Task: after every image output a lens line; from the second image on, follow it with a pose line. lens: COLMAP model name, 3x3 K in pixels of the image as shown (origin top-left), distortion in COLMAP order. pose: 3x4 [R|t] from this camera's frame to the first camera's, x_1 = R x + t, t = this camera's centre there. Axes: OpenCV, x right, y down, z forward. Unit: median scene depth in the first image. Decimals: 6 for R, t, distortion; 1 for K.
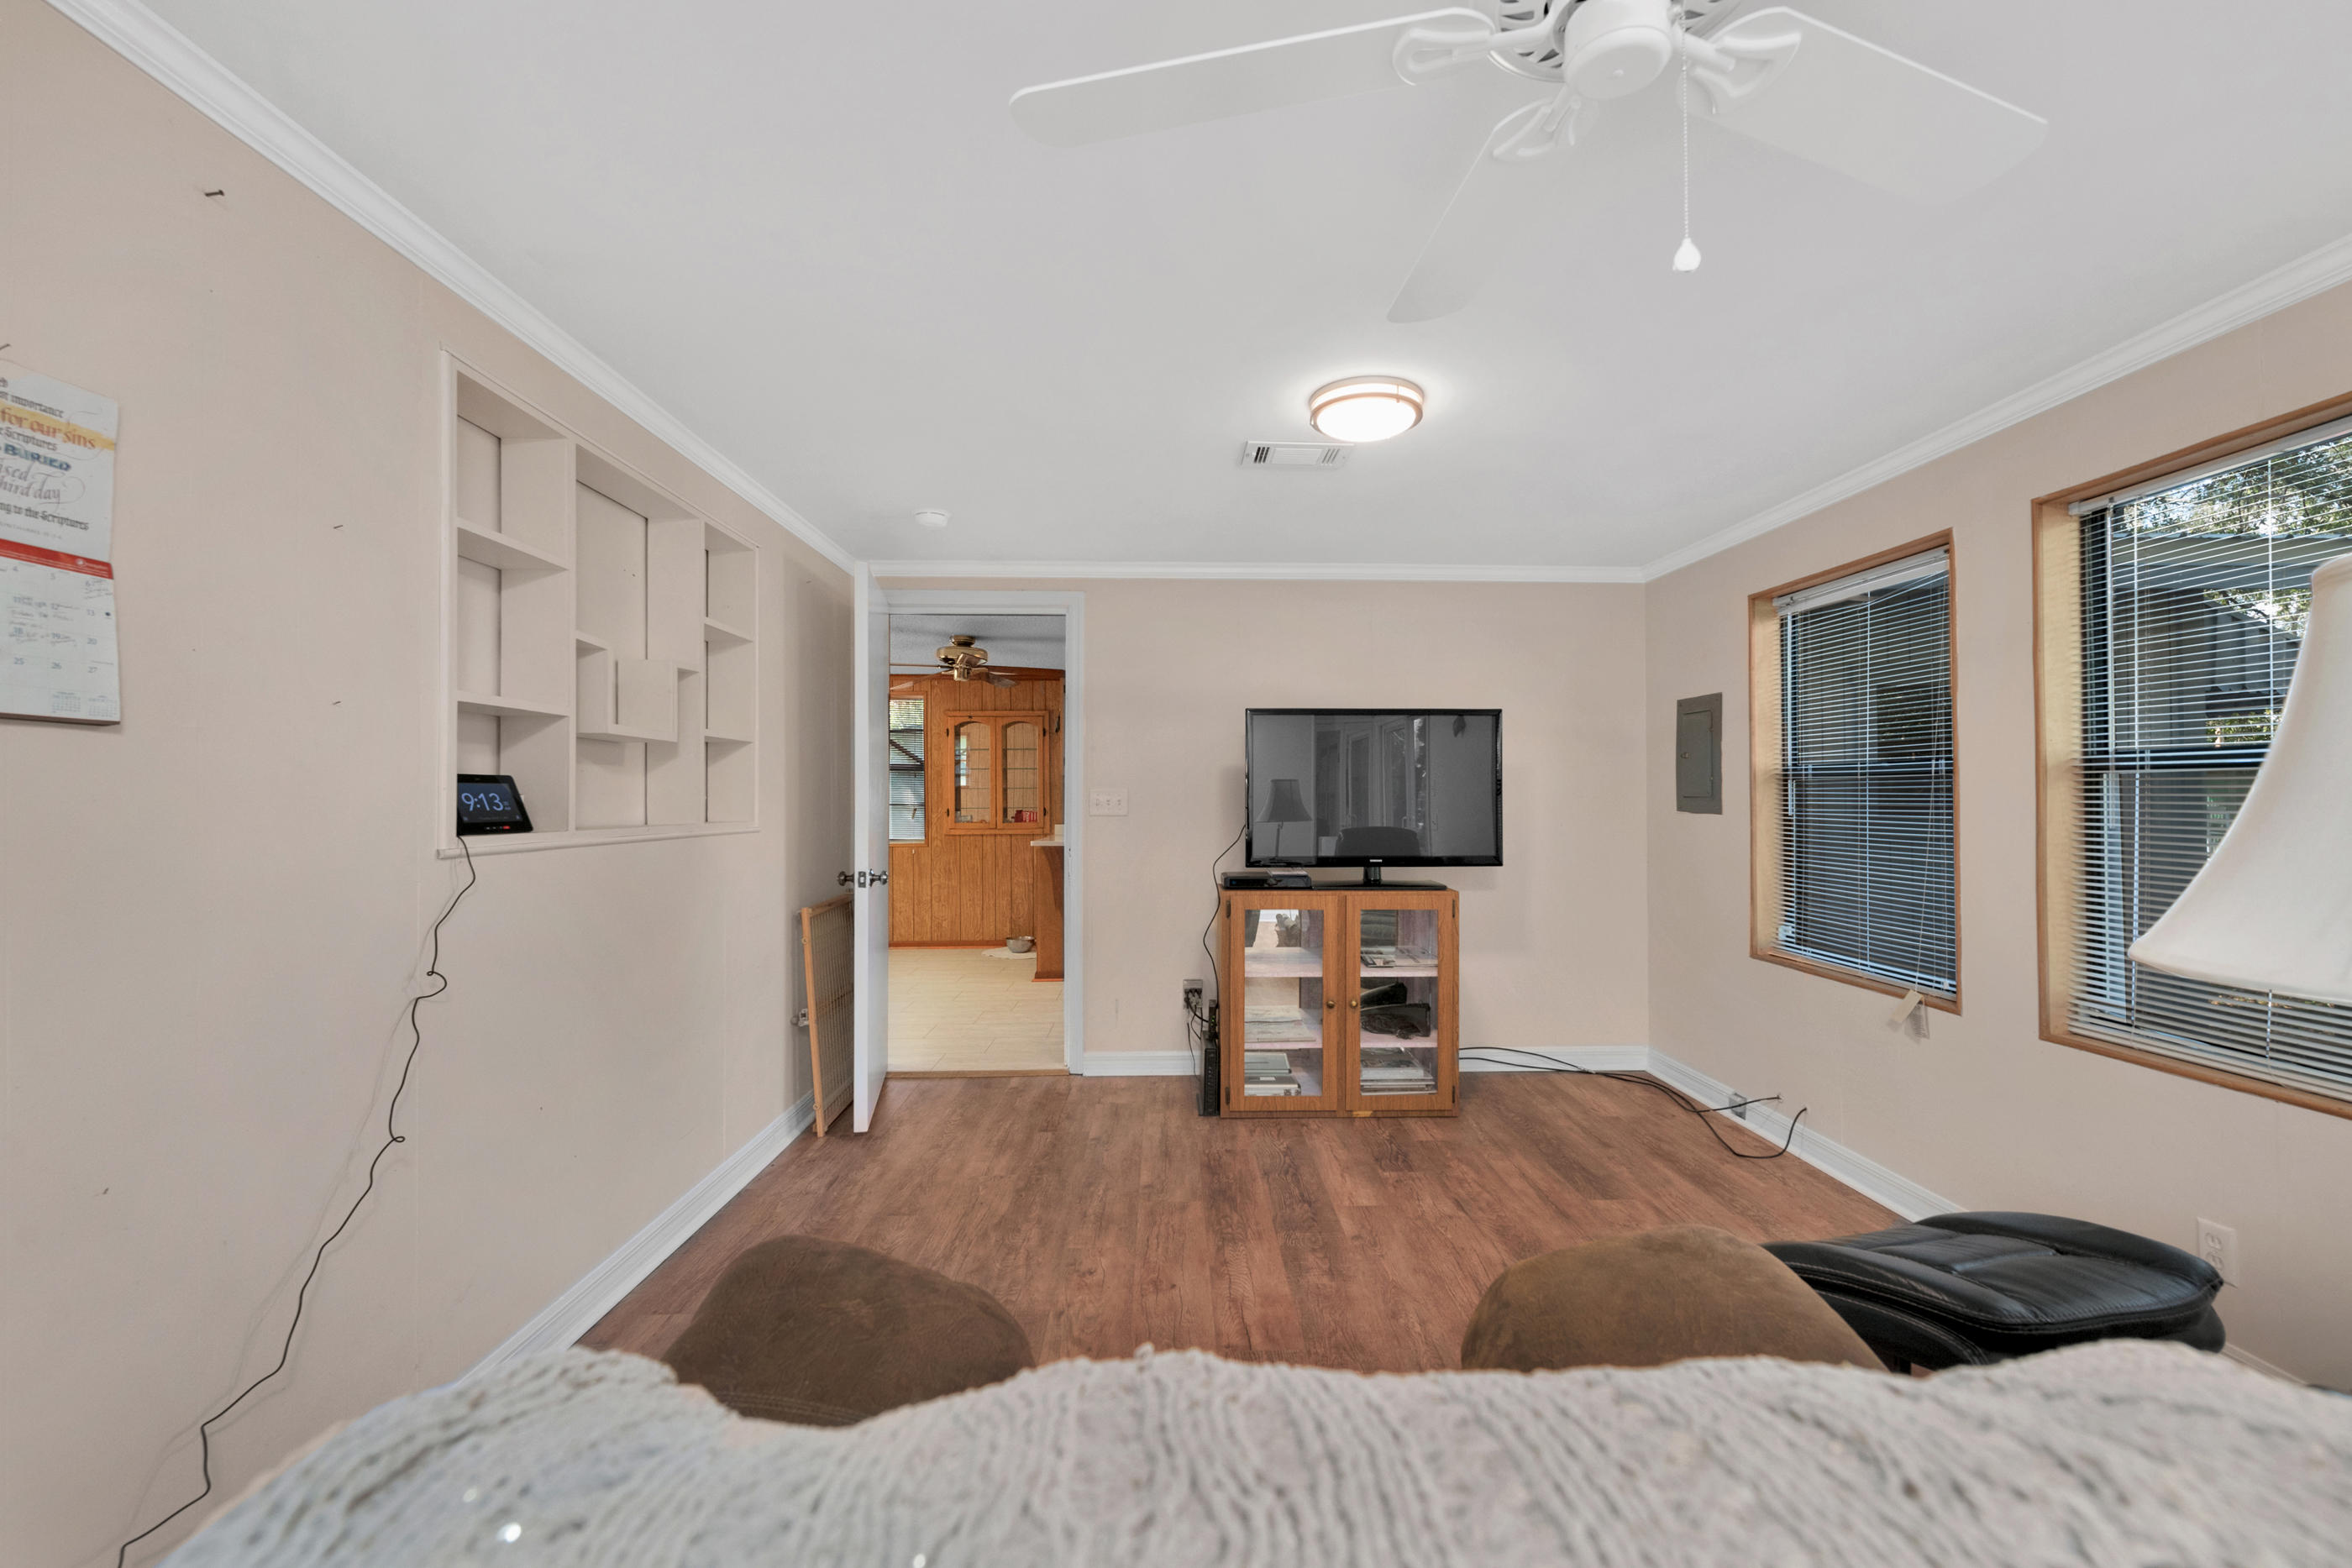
lens RADIAL K [[966.6, 0, 1197.2], [0, 966.6, 788.0], [0, 0, 1]] dist [-0.001869, -0.000148]
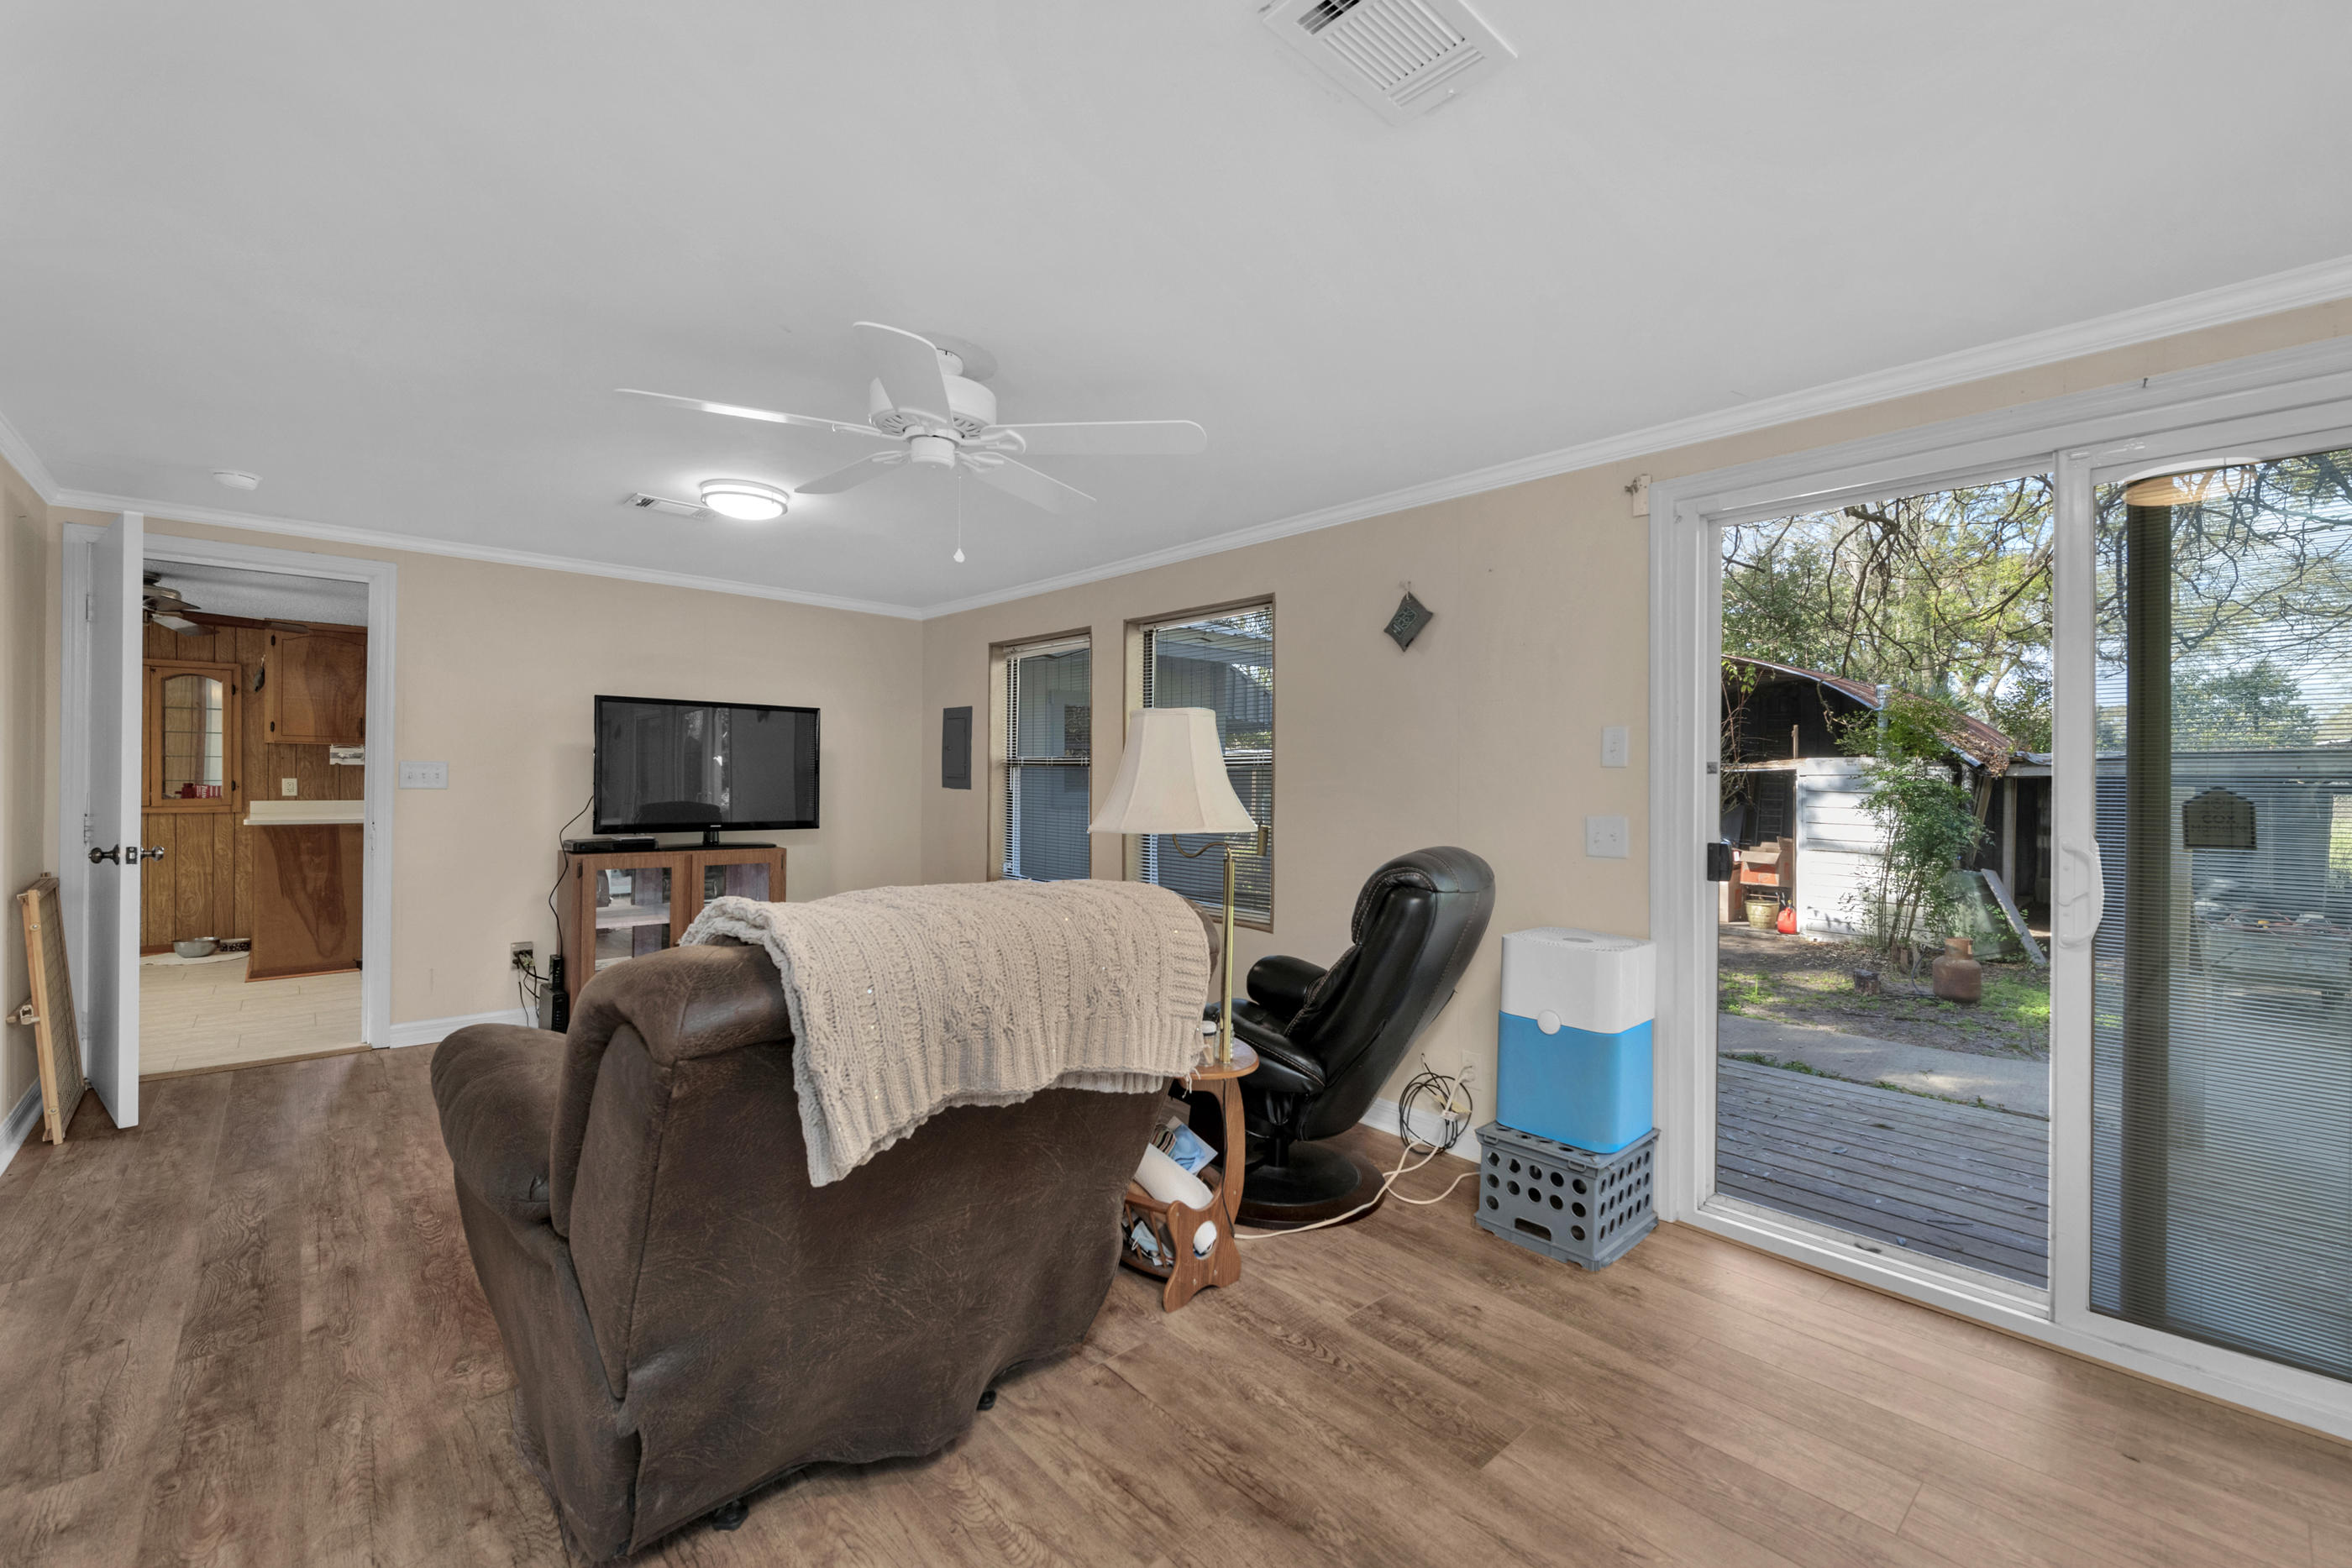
lens RADIAL K [[966.6, 0, 1197.2], [0, 966.6, 788.0], [0, 0, 1]] dist [-0.001869, -0.000148]
pose [[0.748260, 0.004610, 0.663390, -0.173118], [-0.019690, 0.999690, 0.015263, -0.004036], [-0.663113, -0.024483, 0.748118, -0.325488]]
